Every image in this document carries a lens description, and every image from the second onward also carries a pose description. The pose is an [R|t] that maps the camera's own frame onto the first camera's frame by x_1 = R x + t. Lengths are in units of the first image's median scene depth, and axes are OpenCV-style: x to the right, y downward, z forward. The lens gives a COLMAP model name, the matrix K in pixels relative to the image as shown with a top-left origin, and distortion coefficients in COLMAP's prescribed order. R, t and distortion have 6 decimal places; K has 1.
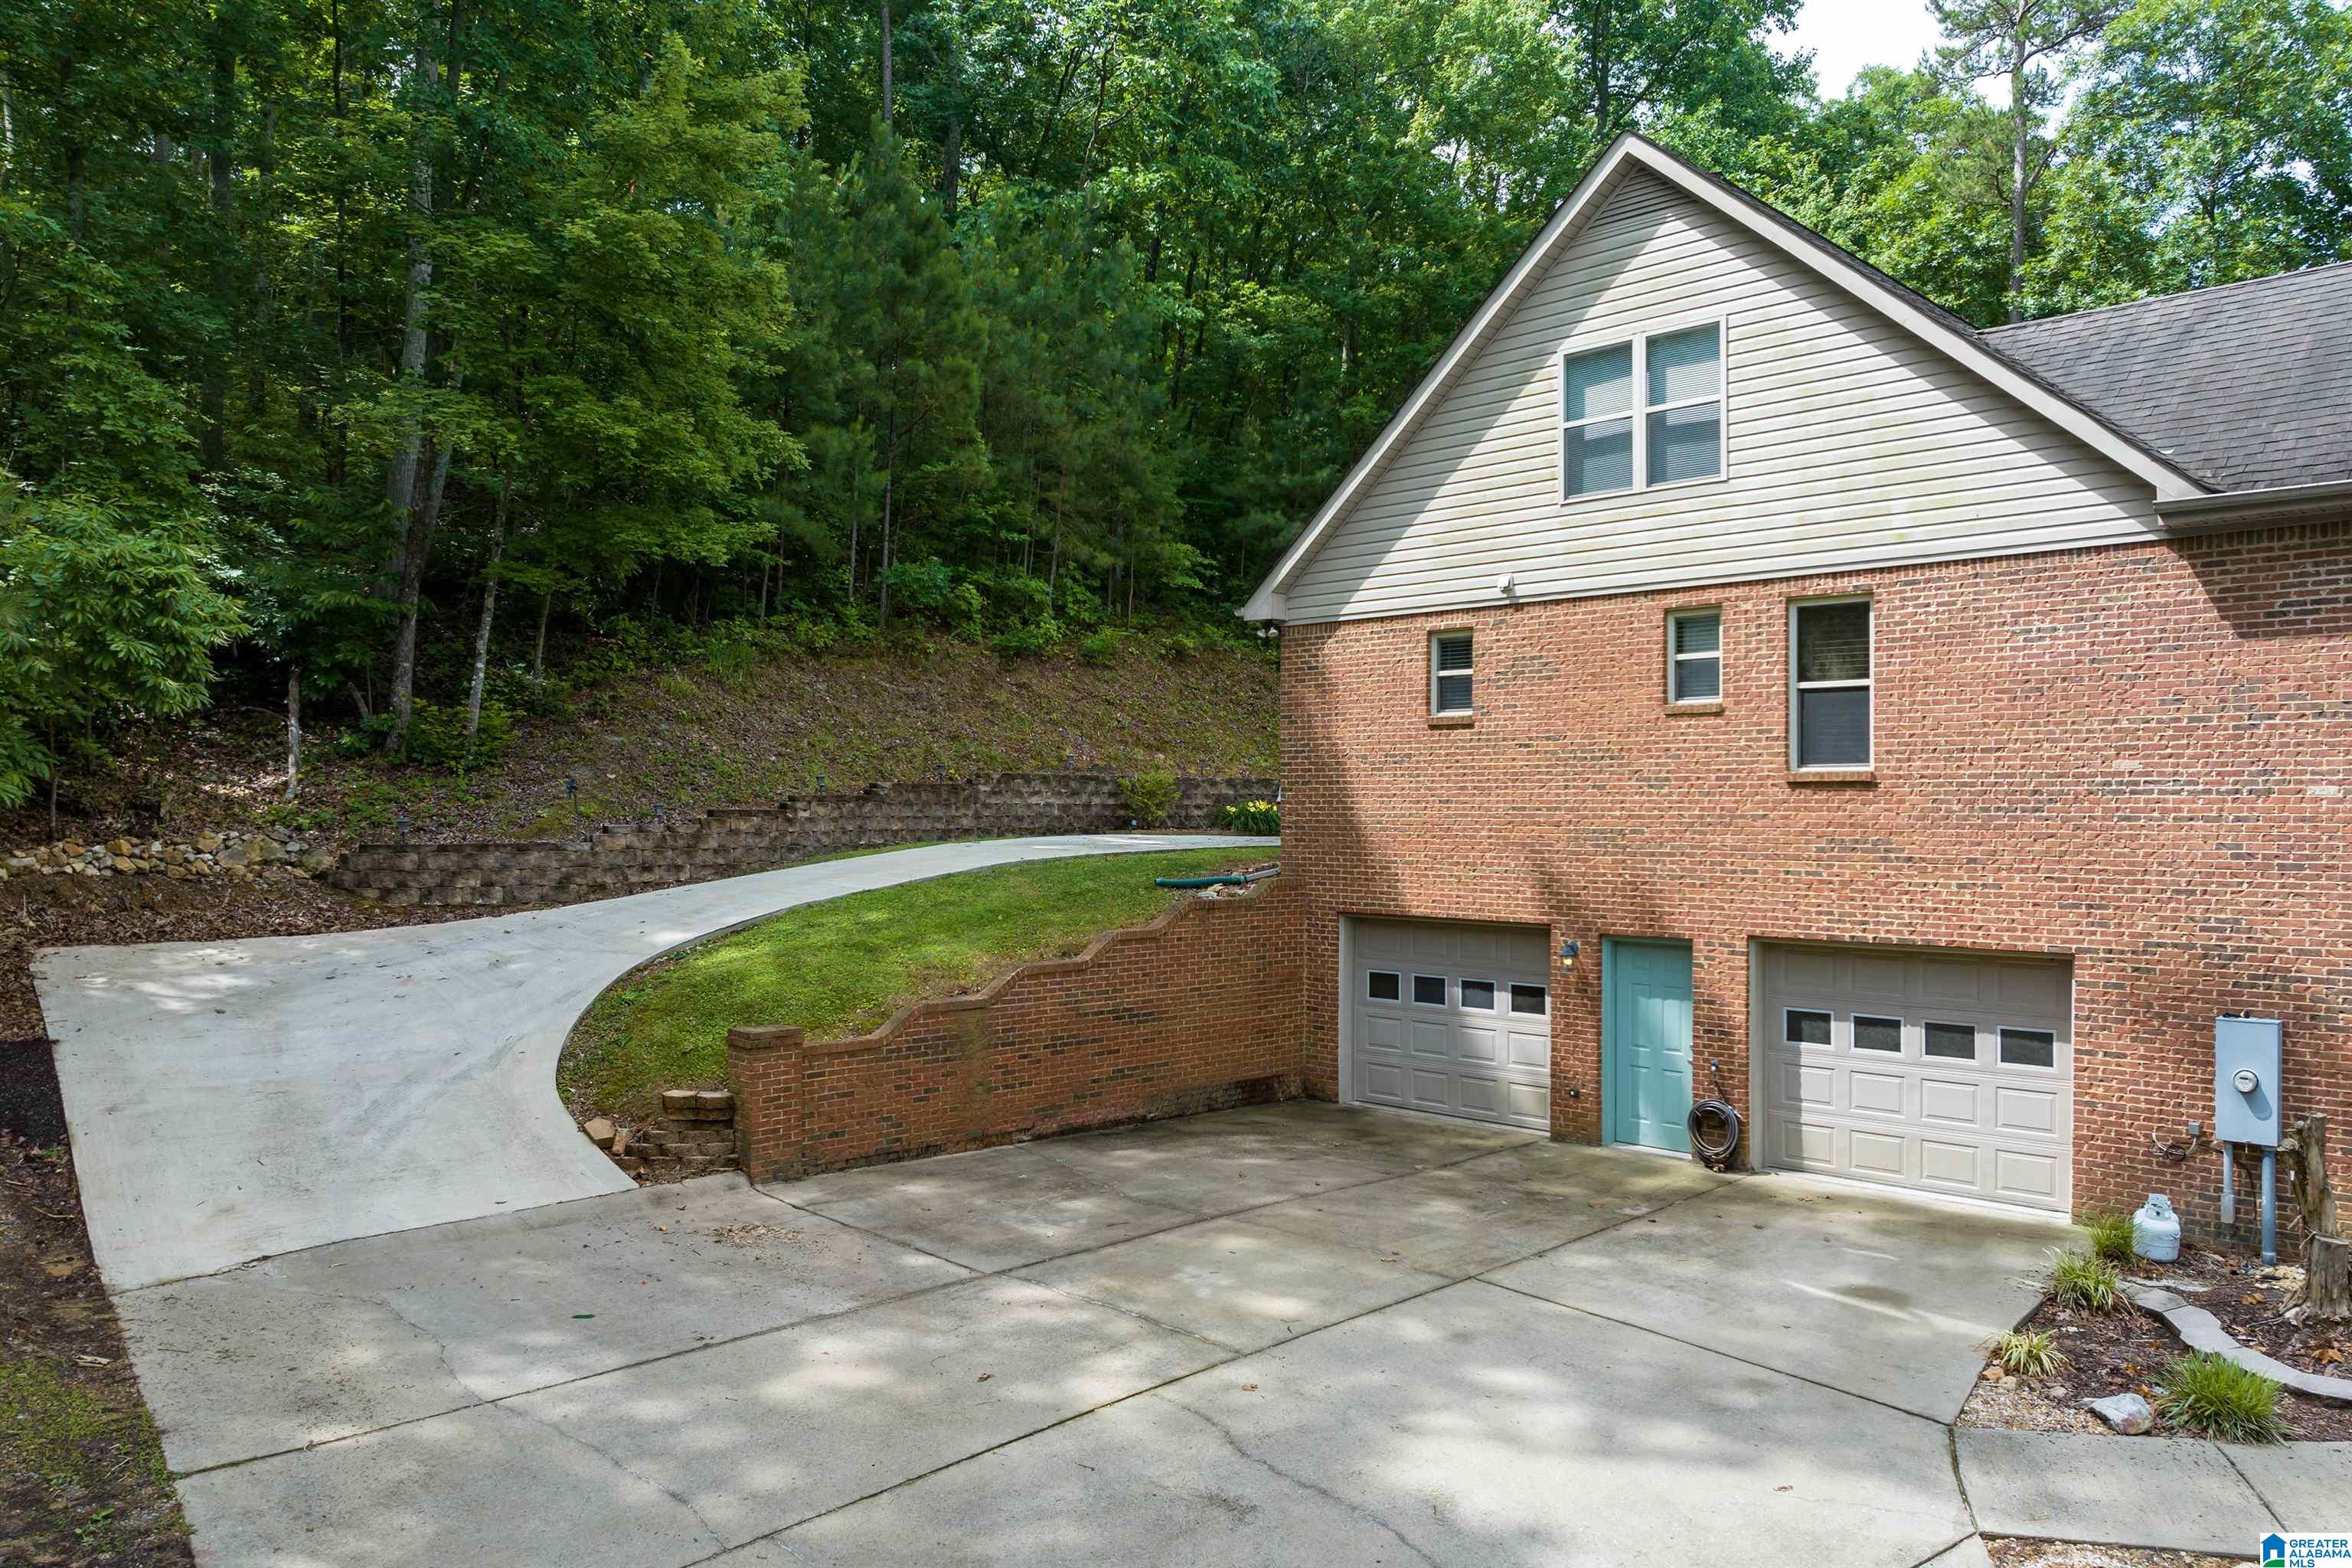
lens RADIAL K [[1617.7, 0, 1176.0], [0, 1617.7, 784.0], [0, 0, 1]] dist [-0.004138, -0.001041]
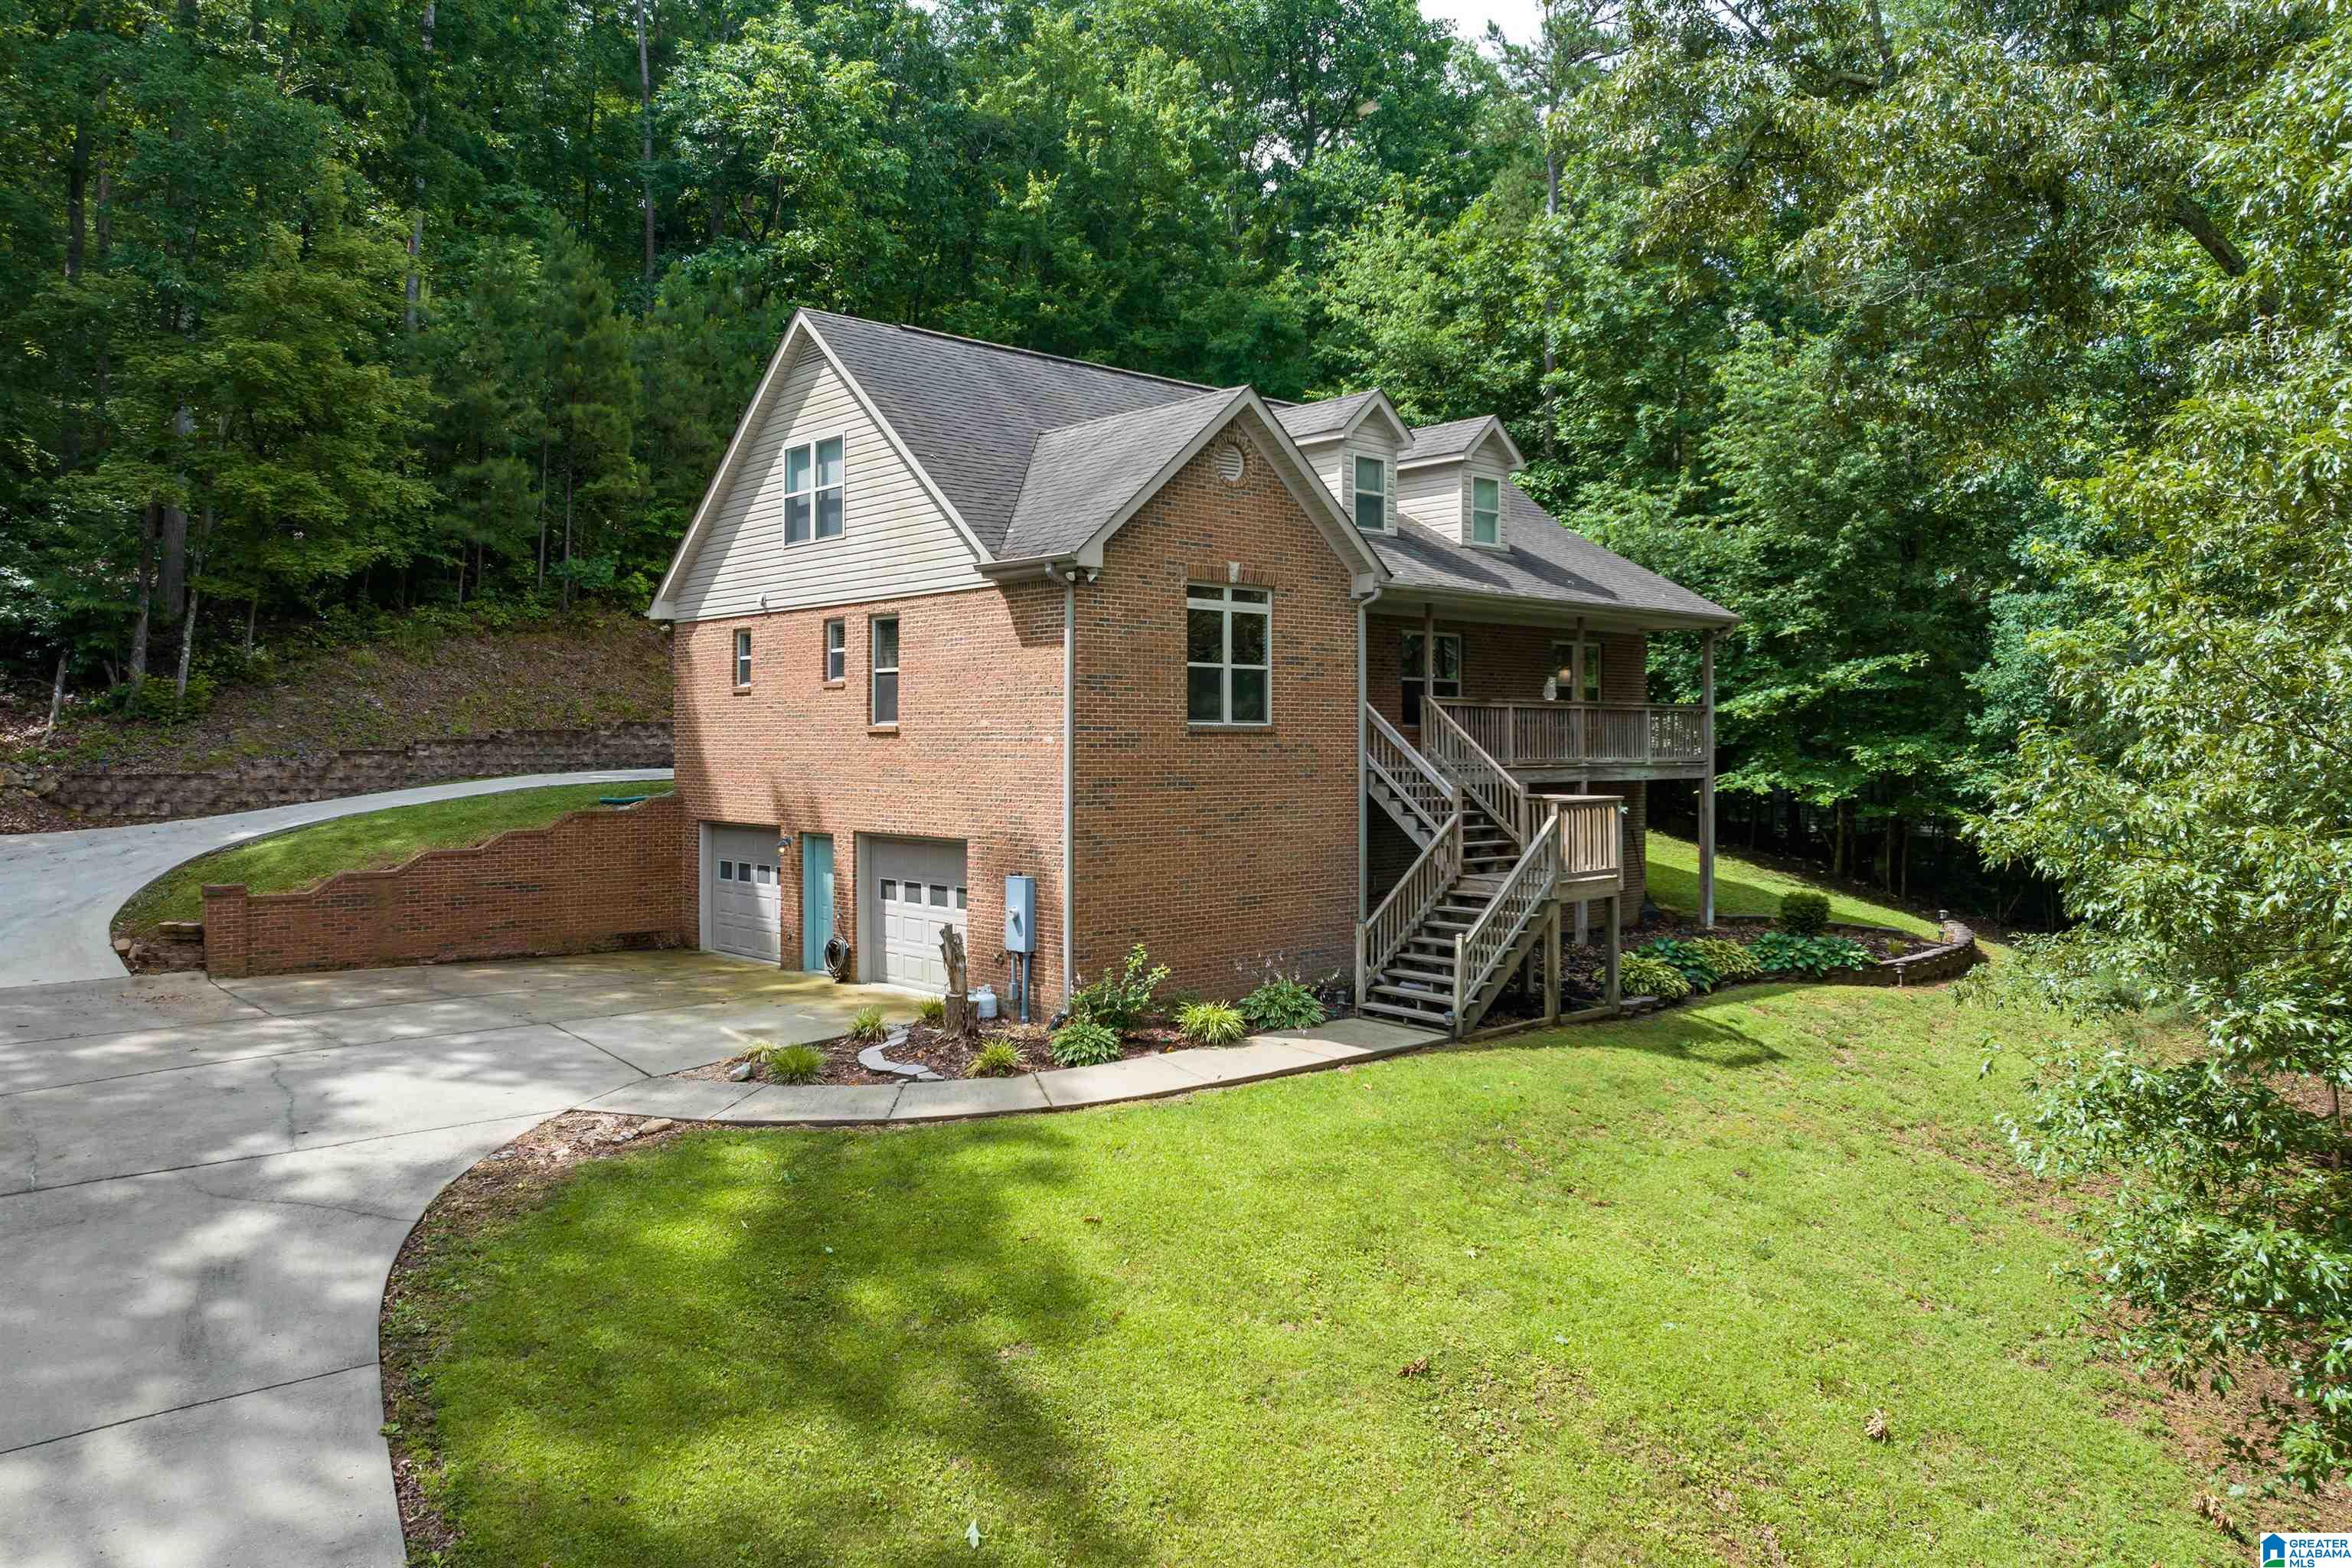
lens RADIAL K [[1676.5, 0, 1175.2], [0, 1676.5, 712.3], [0, 0, 1]] dist [-0.004312, -0.001640]
pose [[0.997844, -0.004049, -0.065511, 0.657763], [0.003836, 0.999987, -0.003366, -0.011621], [0.065524, 0.003107, 0.997846, -0.505827]]
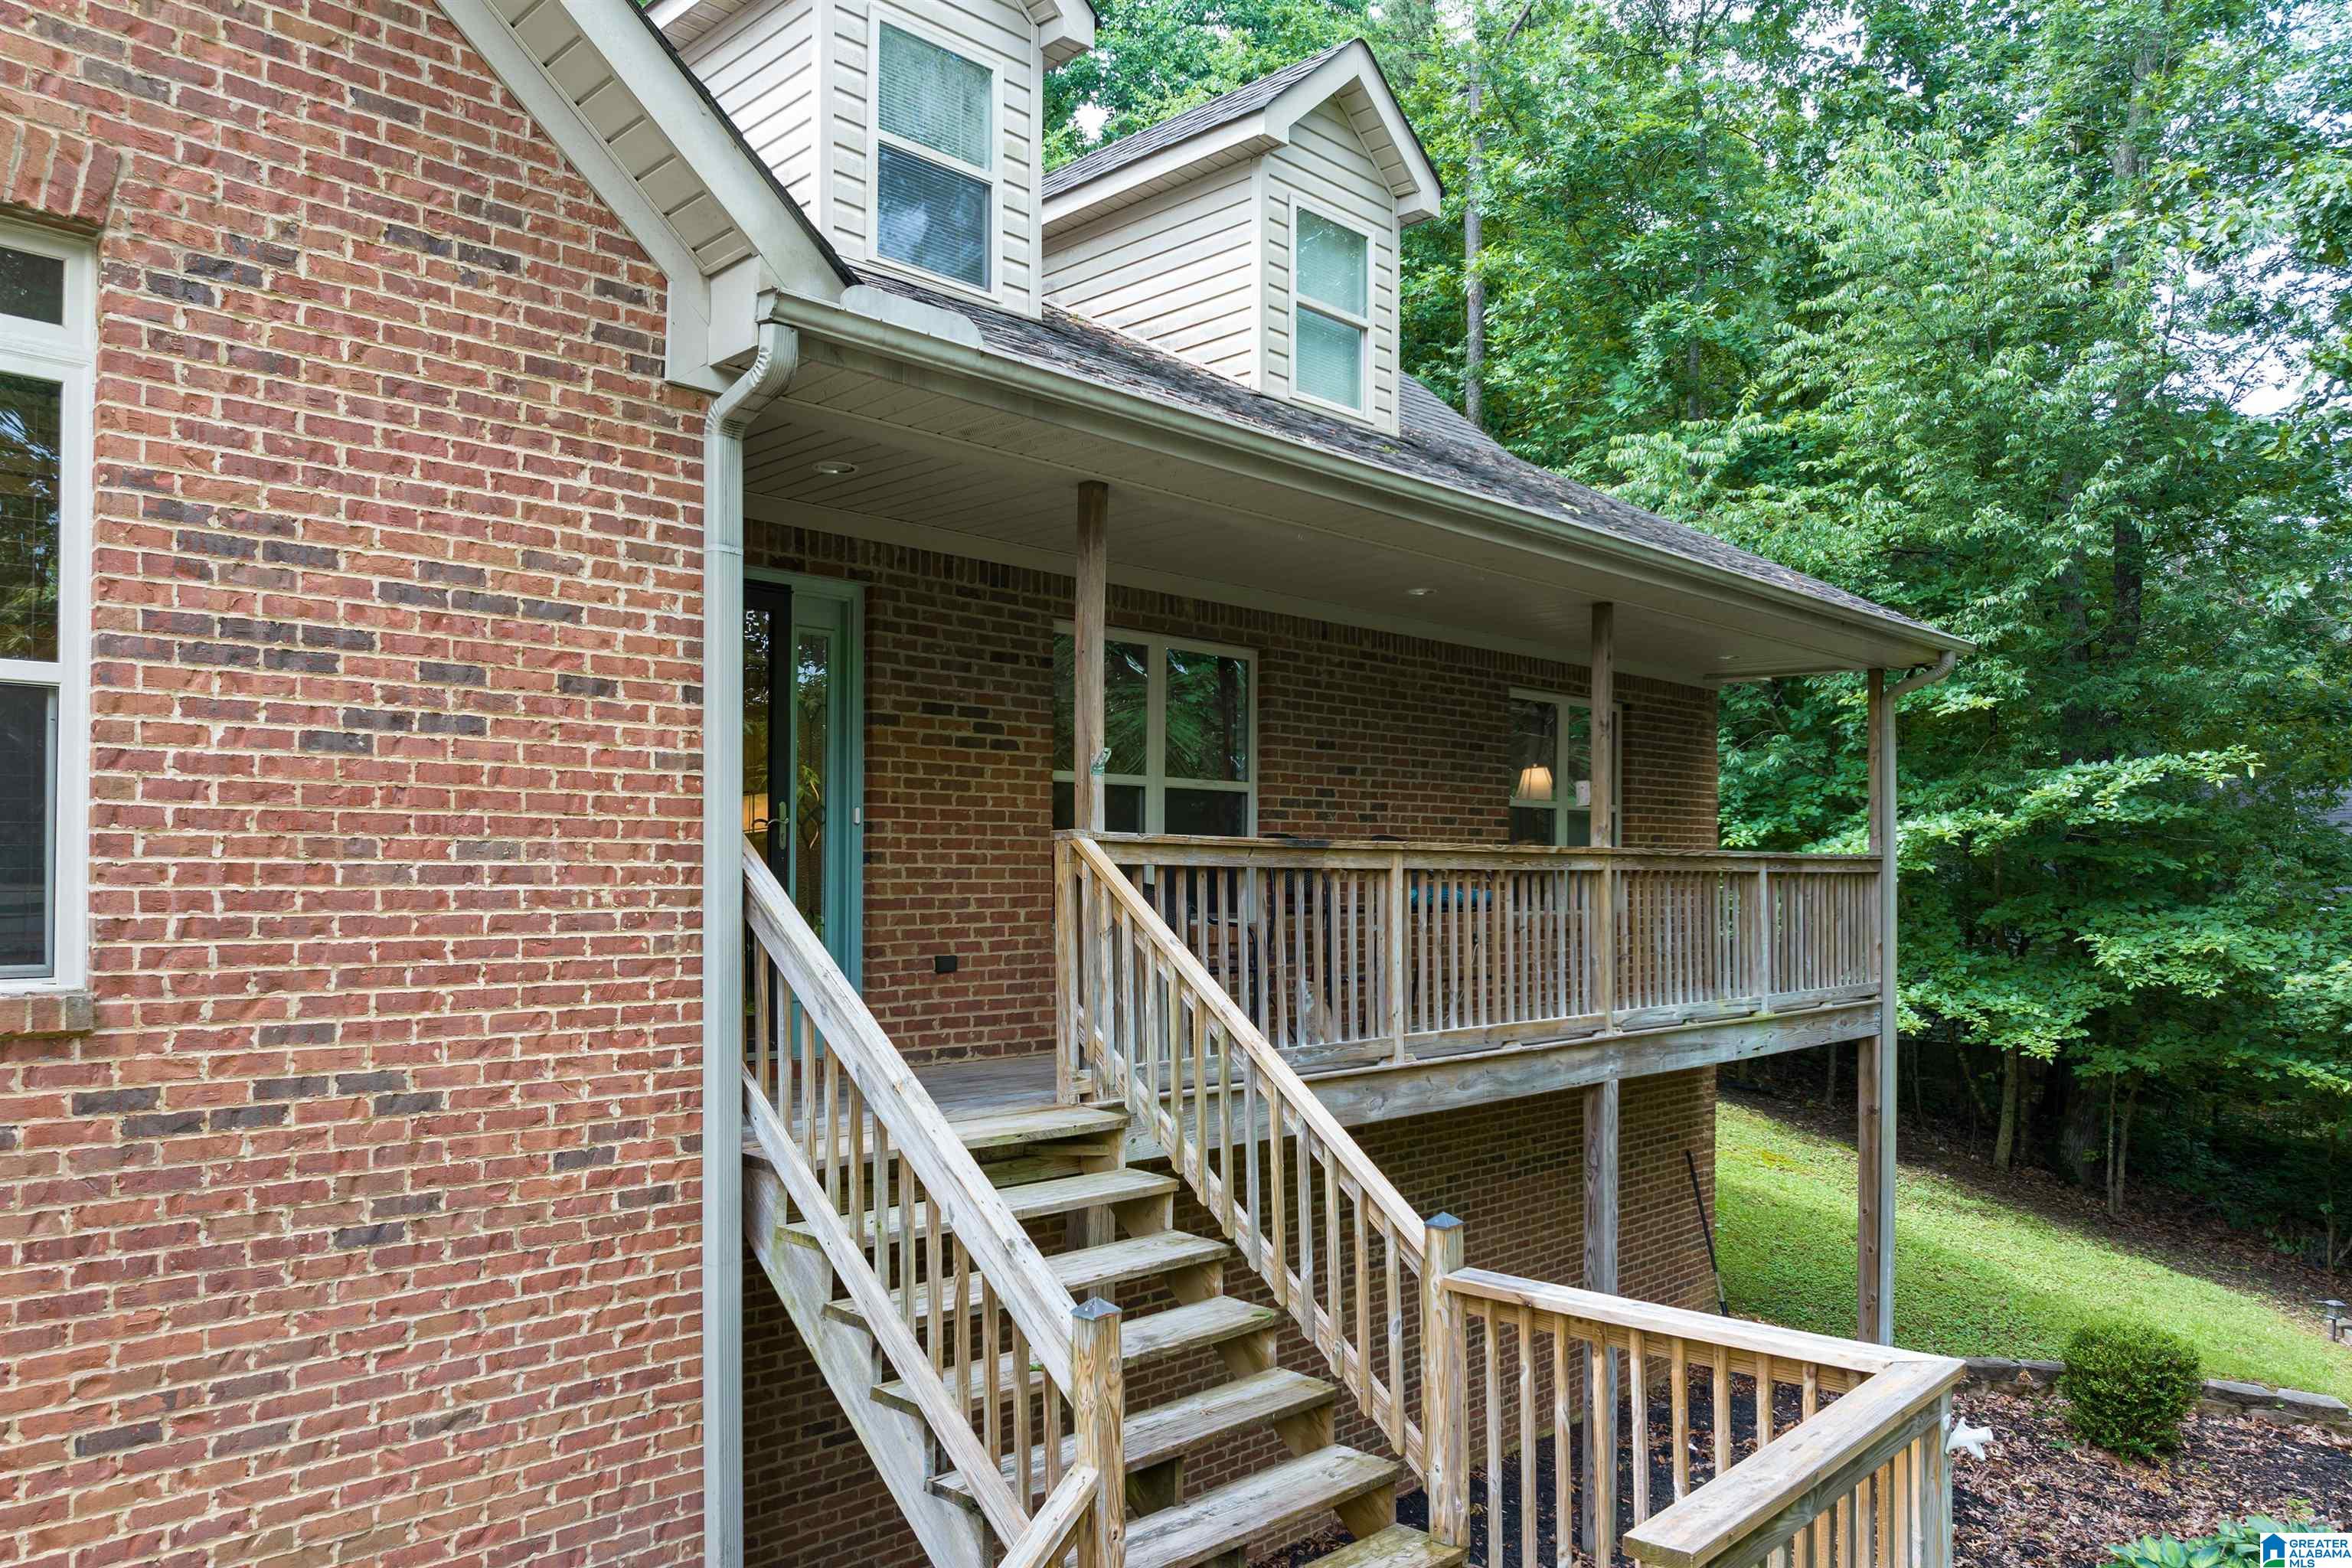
lens RADIAL K [[1664.6, 0, 1181.7], [0, 1664.6, 870.2], [0, 0, 1]] dist [-0.059191, 0.030495]
pose [[0.999951, -0.003592, -0.009237, 0.806487], [0.003676, 0.999952, 0.009092, -0.024070], [0.009204, -0.009125, 0.999916, 0.573830]]
